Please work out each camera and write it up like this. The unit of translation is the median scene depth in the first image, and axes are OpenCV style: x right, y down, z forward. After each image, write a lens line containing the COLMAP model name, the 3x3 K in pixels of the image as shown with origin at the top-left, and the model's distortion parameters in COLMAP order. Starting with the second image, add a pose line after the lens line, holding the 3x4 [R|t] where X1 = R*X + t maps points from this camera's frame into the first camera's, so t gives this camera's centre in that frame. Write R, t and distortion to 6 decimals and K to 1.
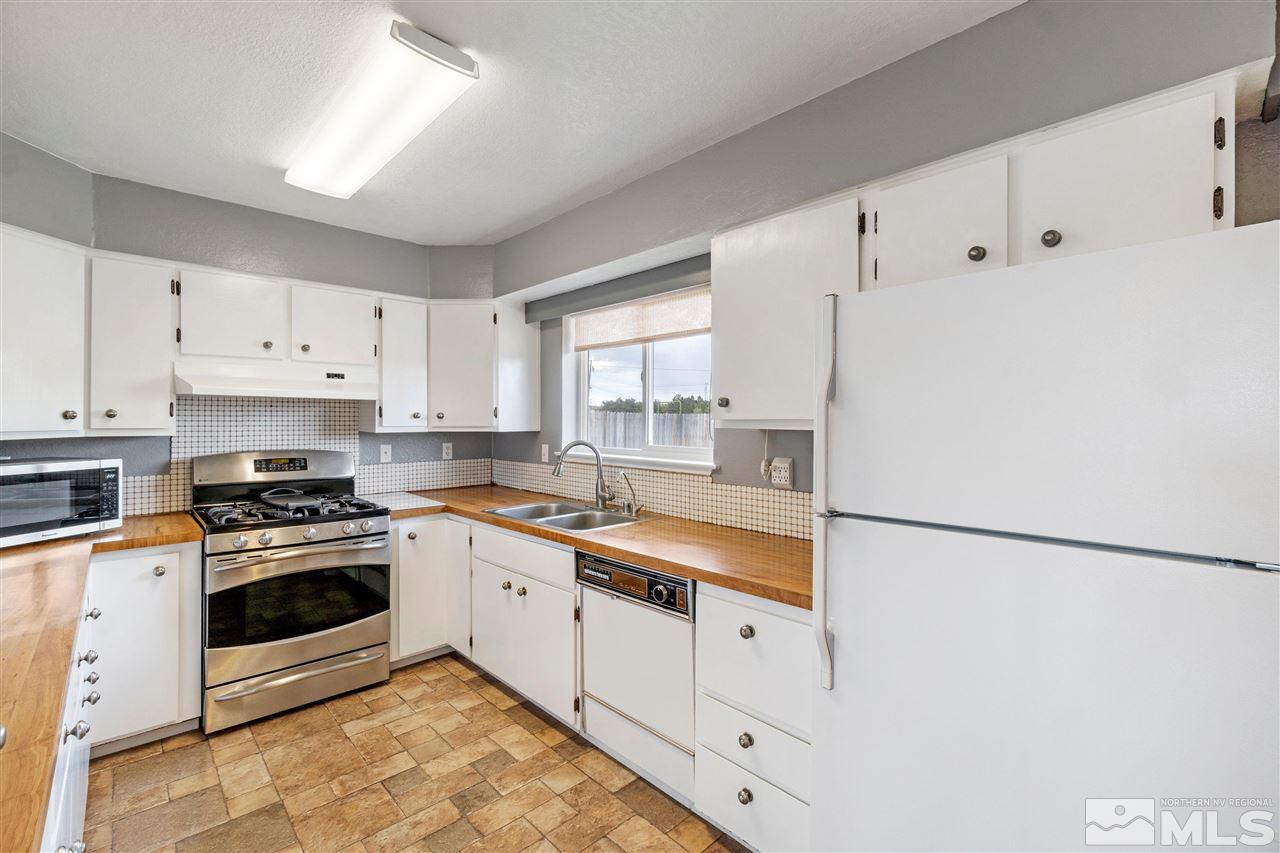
lens RADIAL K [[548.5, 0, 629.4], [0, 548.5, 420.5], [0, 0, 1]] dist [-0.002547, -0.000339]
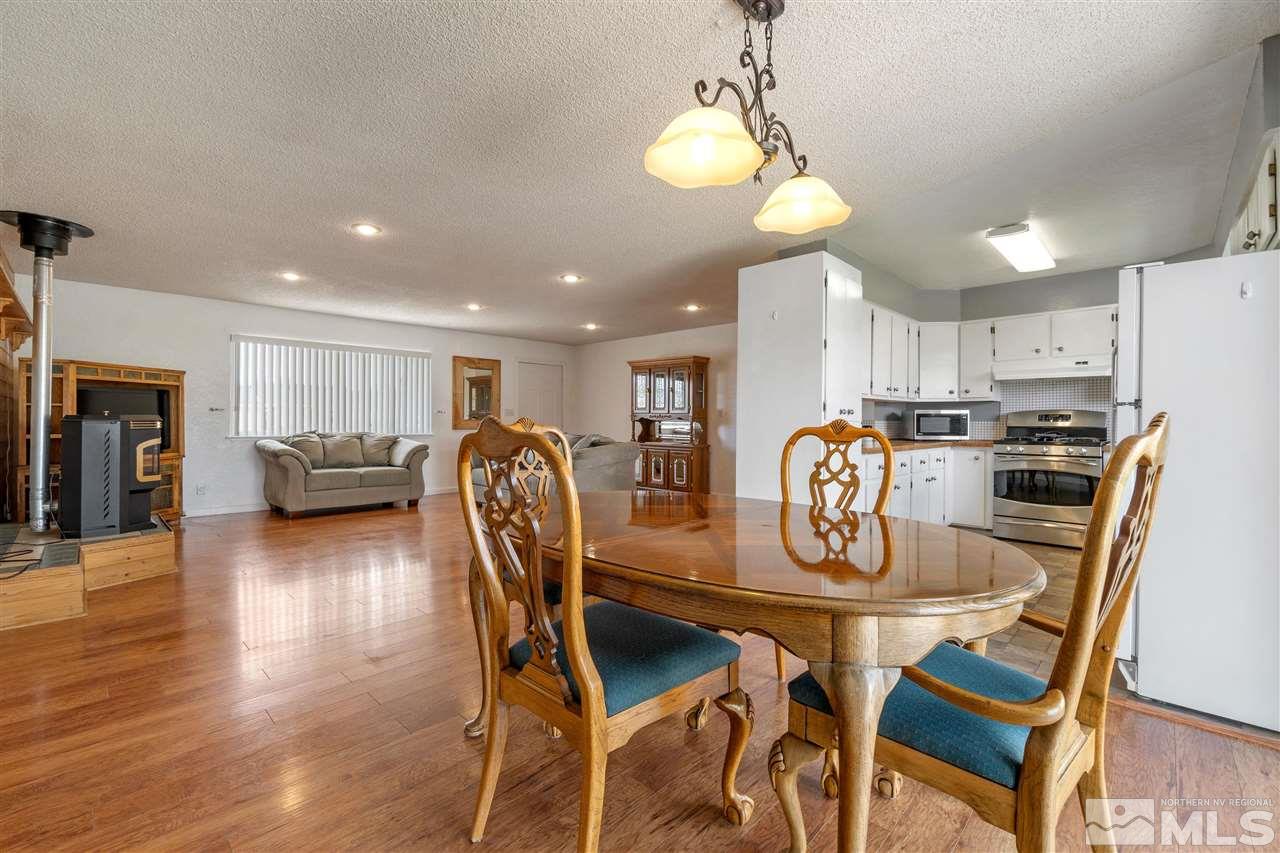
lens RADIAL K [[549.6, 0, 639.5], [0, 549.6, 429.1], [0, 0, 1]] dist [-0.004148, -0.000666]
pose [[0.053238, 0.005328, -0.998568, 1.169789], [-0.002136, 0.999984, 0.005222, 0.125433], [0.998580, 0.001855, 0.053248, -0.456772]]
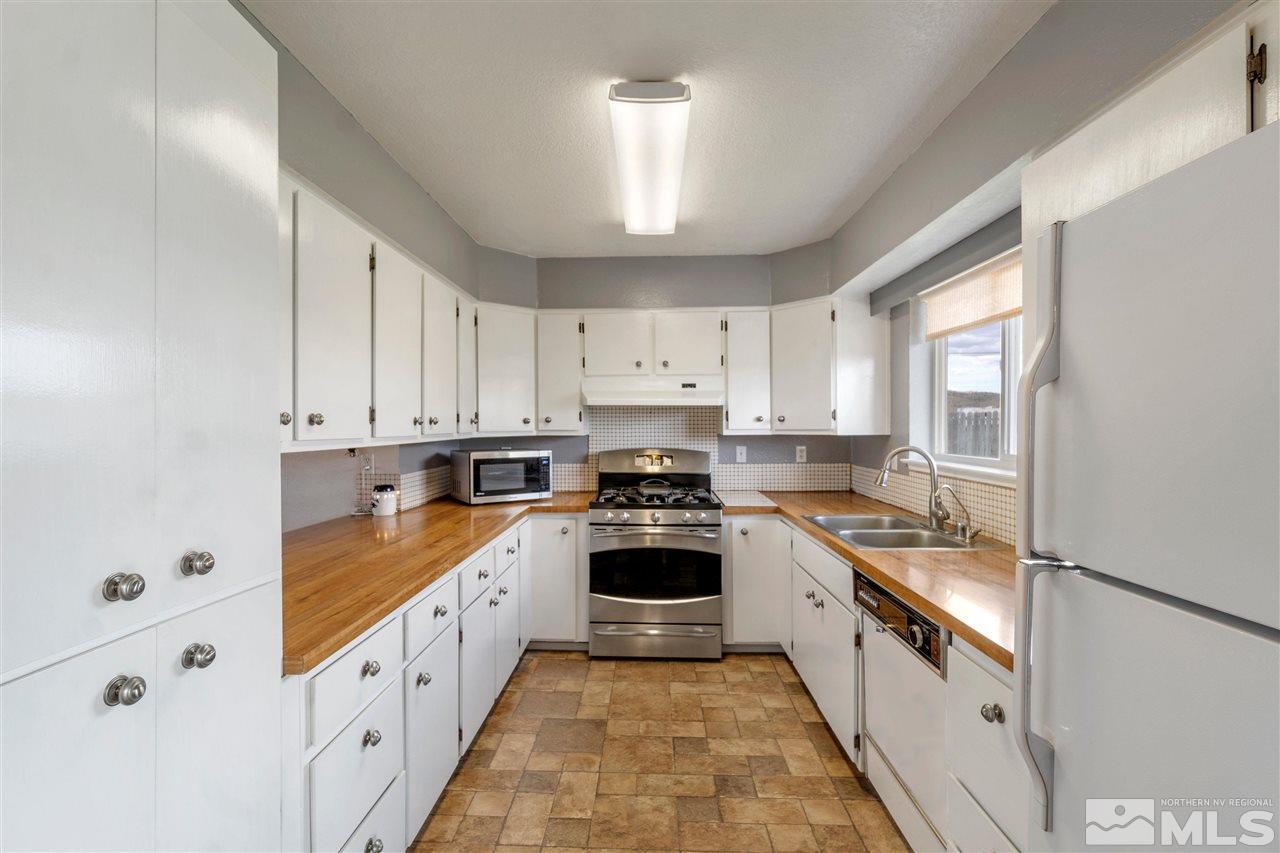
lens RADIAL K [[557.9, 0, 633.5], [0, 557.9, 430.1], [0, 0, 1]] dist [-0.000346, -0.000366]
pose [[0.706302, 0.001945, -0.707908, 0.248967], [0.004859, 0.999959, 0.007595, 0.003960], [0.707894, -0.008804, 0.706264, 0.094007]]
